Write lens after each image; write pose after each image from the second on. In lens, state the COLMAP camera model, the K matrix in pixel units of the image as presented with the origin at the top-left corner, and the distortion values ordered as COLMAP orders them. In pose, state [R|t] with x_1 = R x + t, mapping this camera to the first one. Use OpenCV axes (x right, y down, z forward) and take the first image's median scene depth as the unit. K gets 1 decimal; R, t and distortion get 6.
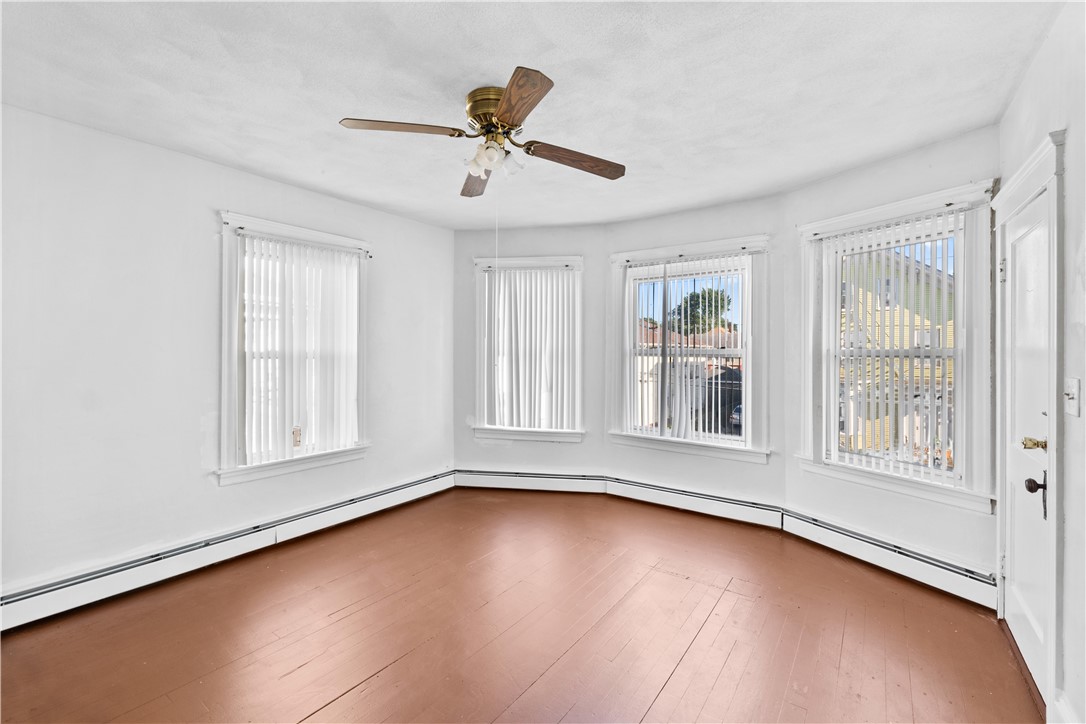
lens RADIAL K [[469.1, 0, 542.9], [0, 469.1, 347.5], [0, 0, 1]] dist [0.000765, -0.000021]
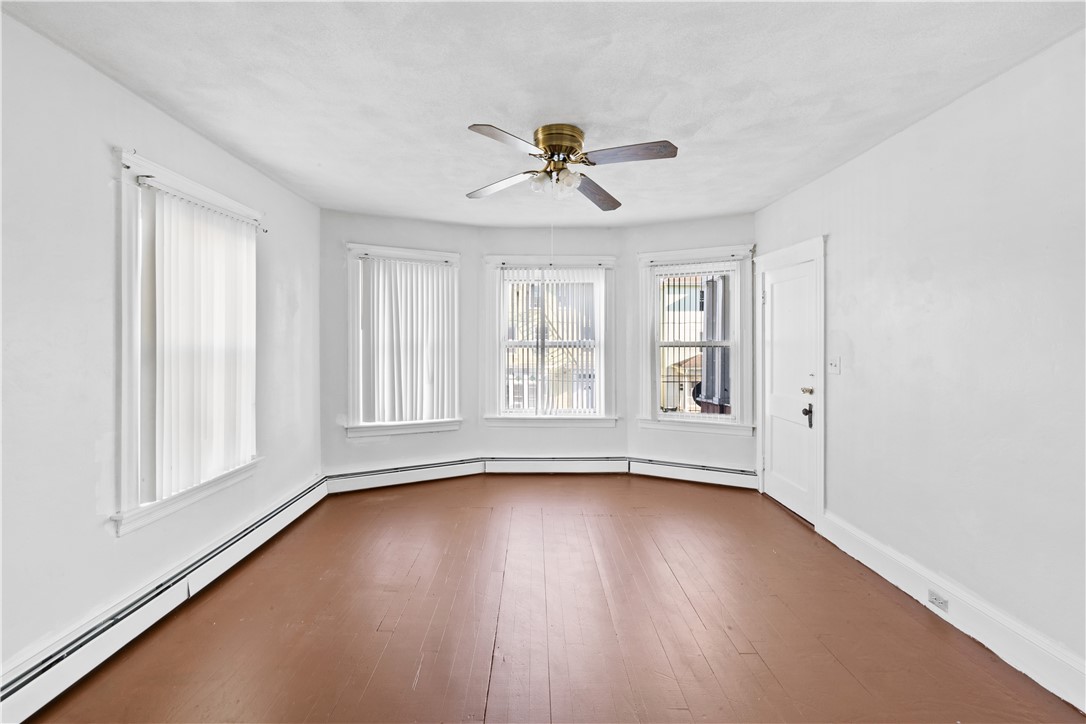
lens RADIAL K [[470.8, 0, 541.4], [0, 470.8, 338.3], [0, 0, 1]] dist [-0.000370, 0.000114]
pose [[0.803044, 0.002334, 0.595915, -0.615221], [-0.002078, 0.999997, -0.001115, -0.004593], [-0.595916, -0.000343, 0.803047, 0.051020]]
